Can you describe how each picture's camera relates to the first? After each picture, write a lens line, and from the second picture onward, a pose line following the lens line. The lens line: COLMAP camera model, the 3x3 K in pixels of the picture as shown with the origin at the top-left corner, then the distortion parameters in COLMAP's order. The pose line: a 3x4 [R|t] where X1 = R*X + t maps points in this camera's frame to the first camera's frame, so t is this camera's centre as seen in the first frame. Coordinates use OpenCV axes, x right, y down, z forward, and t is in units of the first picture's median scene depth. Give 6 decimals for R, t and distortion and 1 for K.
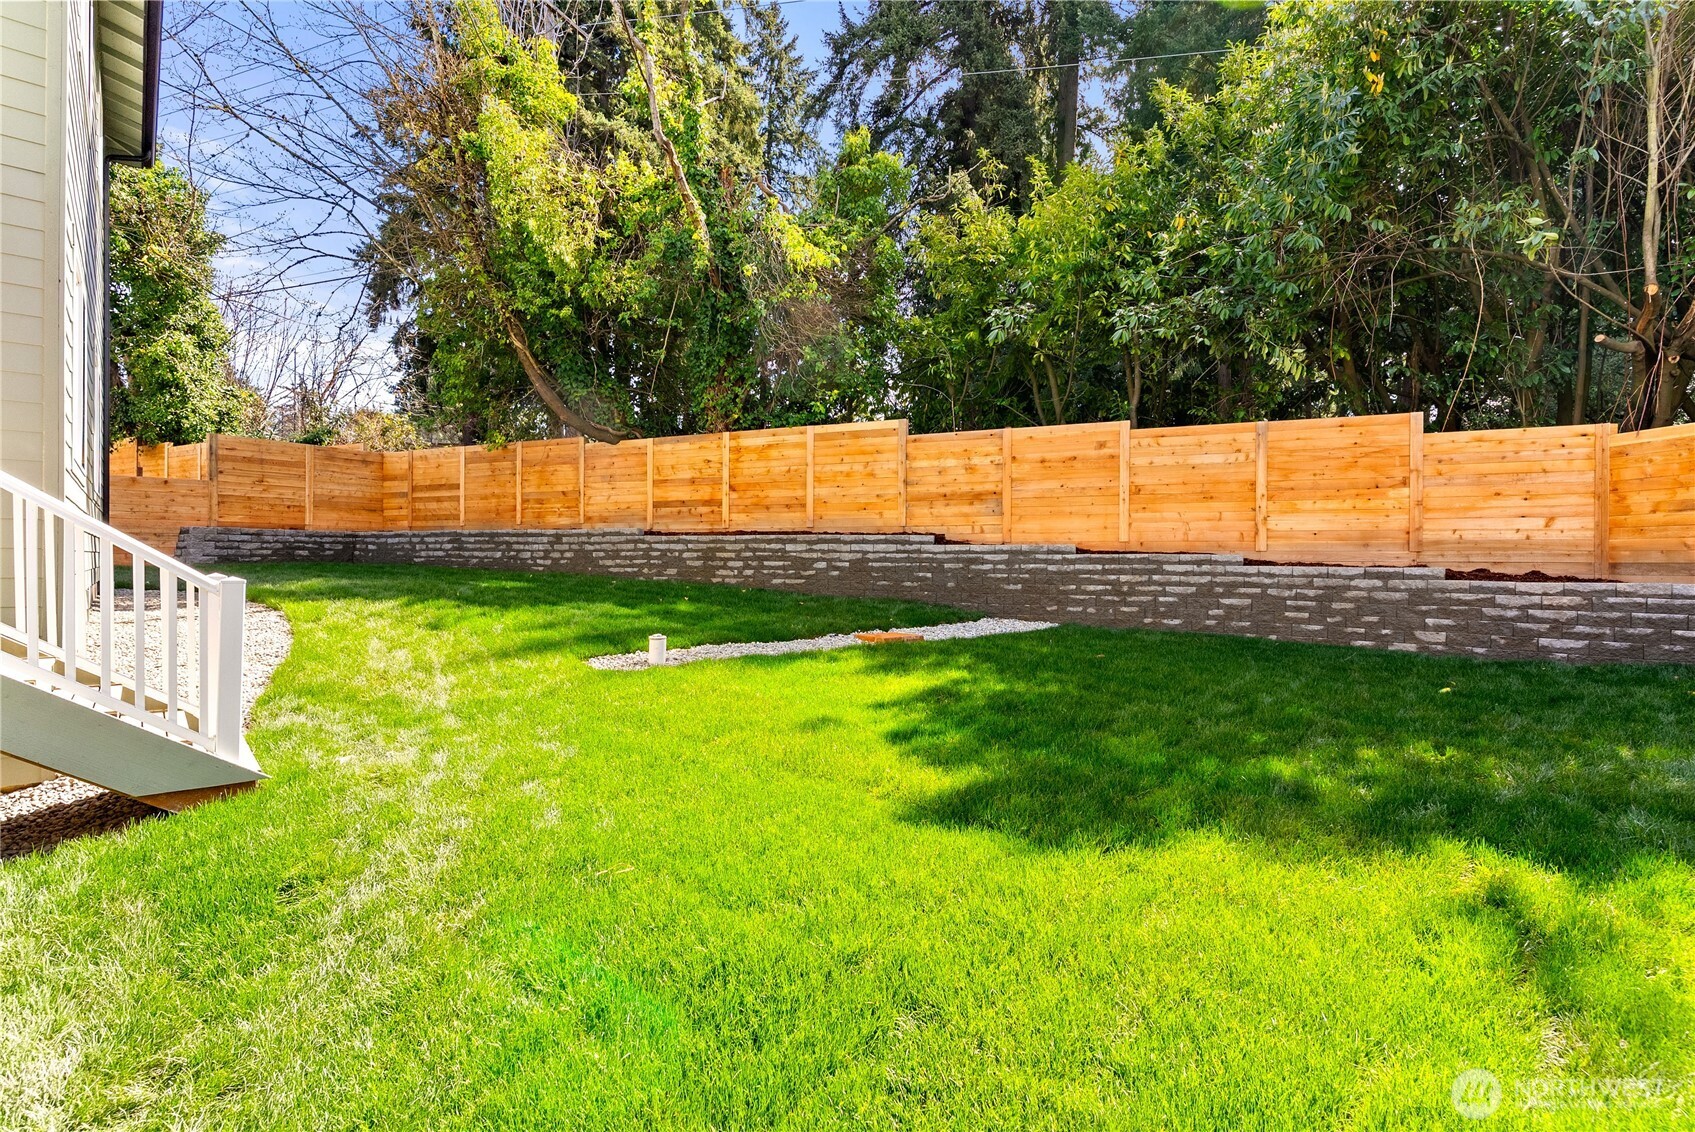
lens RADIAL K [[807.5, 0, 846.8], [0, 807.5, 567.1], [0, 0, 1]] dist [-0.000634, 0.000874]
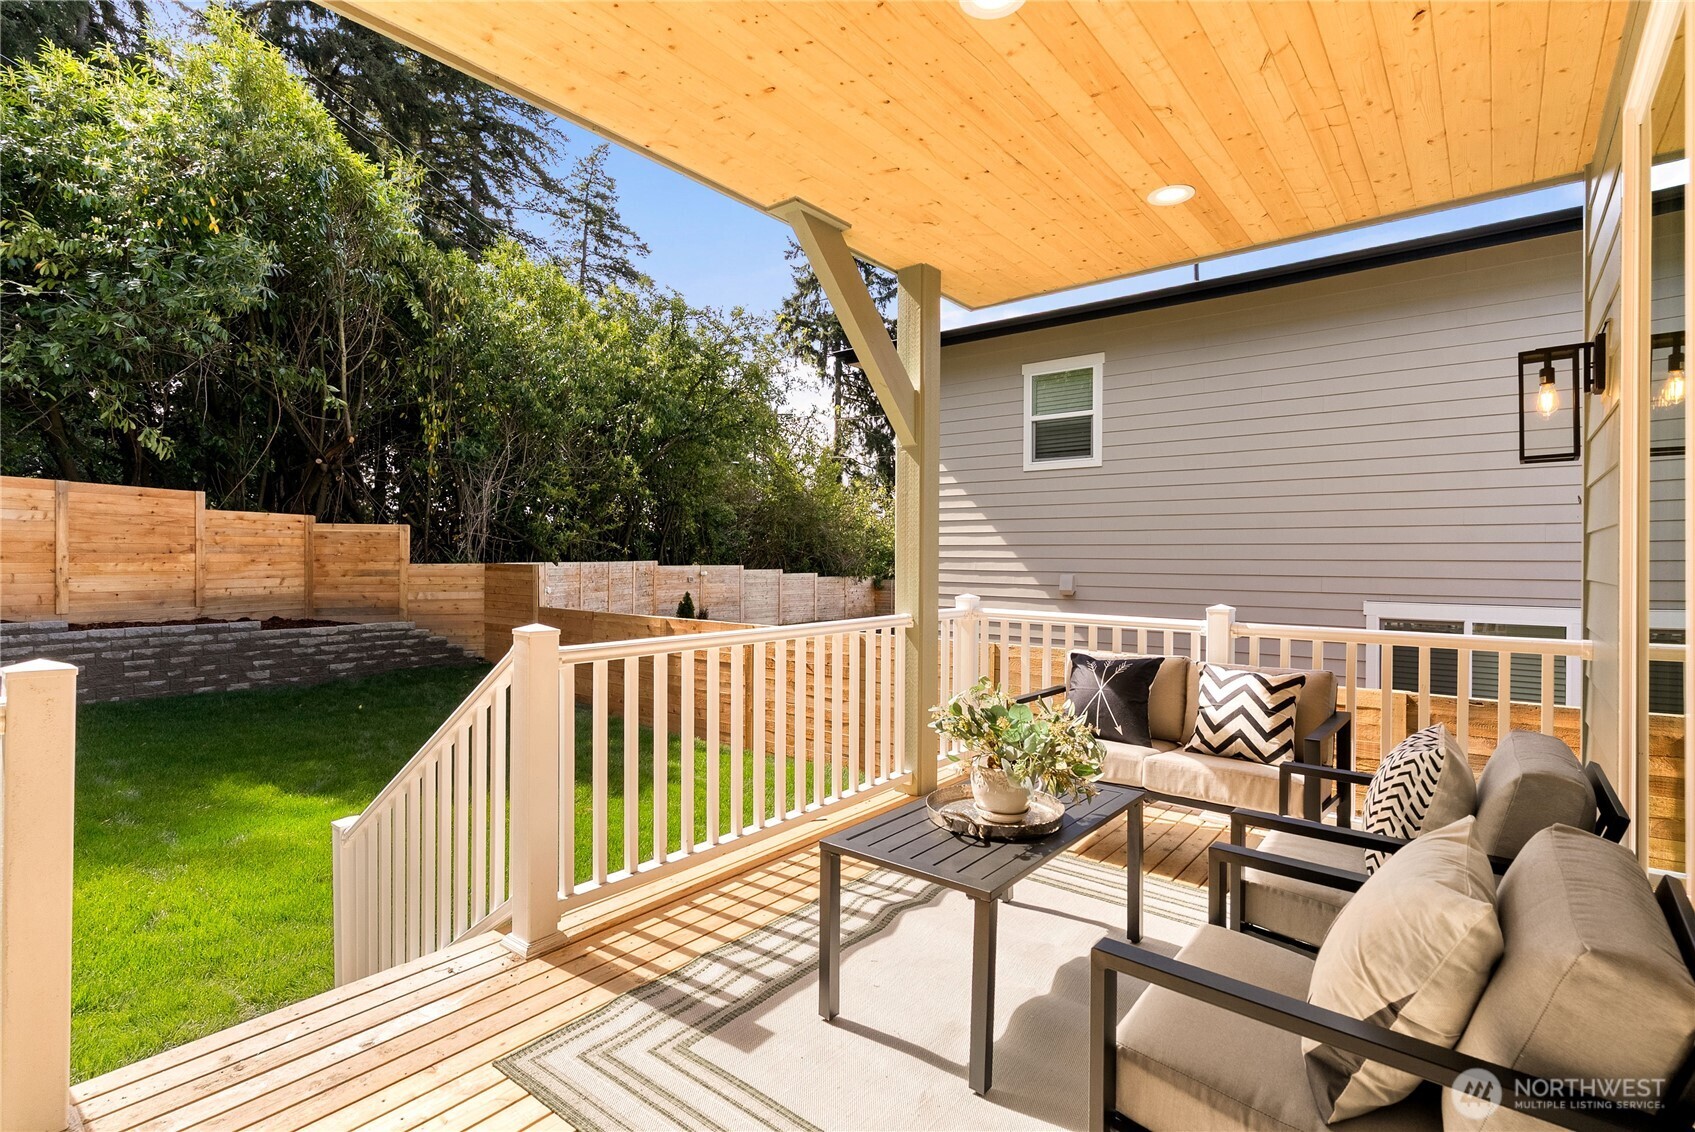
lens RADIAL K [[807.5, 0, 852.7], [0, 807.5, 560.0], [0, 0, 1]] dist [-0.000634, 0.000874]
pose [[-0.174454, -0.010576, 0.984609, -0.671638], [0.002216, 0.999936, 0.011133, -0.103403], [-0.984663, 0.004124, -0.174419, 0.258246]]
